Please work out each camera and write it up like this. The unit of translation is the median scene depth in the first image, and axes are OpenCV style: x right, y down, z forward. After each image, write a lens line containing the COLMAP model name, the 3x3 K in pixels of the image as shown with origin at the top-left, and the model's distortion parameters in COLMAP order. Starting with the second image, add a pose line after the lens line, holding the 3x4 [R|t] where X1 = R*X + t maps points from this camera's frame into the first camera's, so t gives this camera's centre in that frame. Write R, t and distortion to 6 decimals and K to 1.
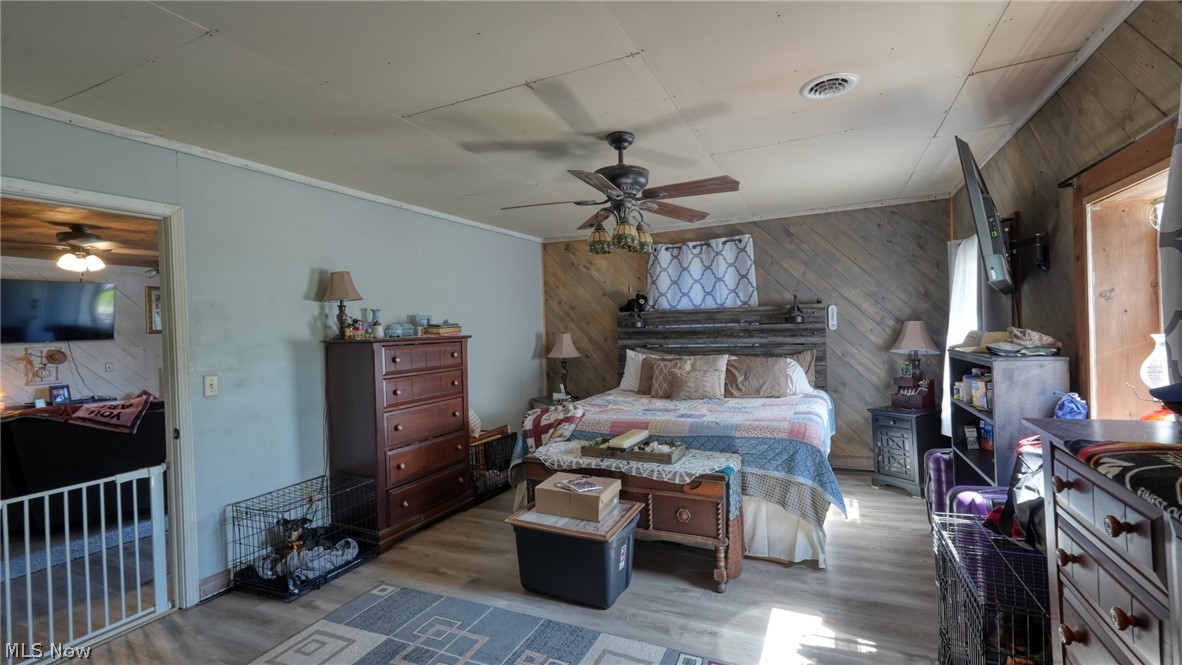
lens RADIAL K [[517.9, 0, 590.9], [0, 517.9, 331.5], [0, 0, 1]] dist [-0.014647, 0.007177]
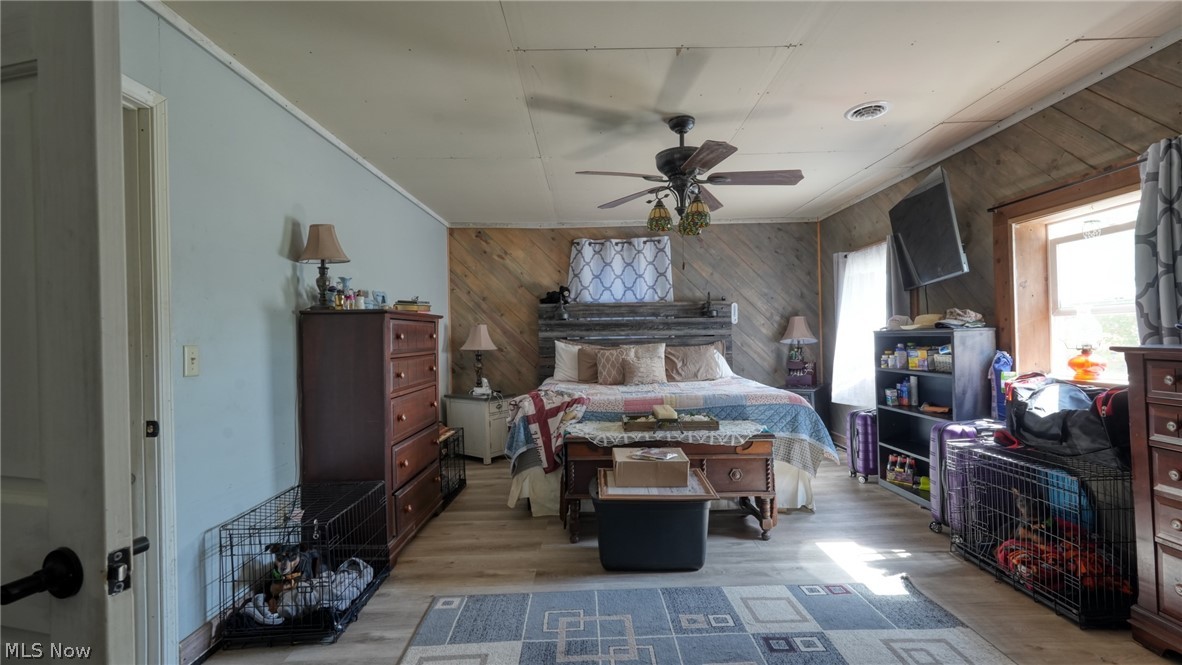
lens RADIAL K [[517.9, 0, 591.4], [0, 517.9, 332.8], [0, 0, 1]] dist [-0.014647, 0.007177]
pose [[0.902763, 0.017069, 0.429799, -0.531554], [-0.007078, 0.999667, -0.024832, 0.078825], [-0.430080, 0.019376, 0.902583, 0.129491]]
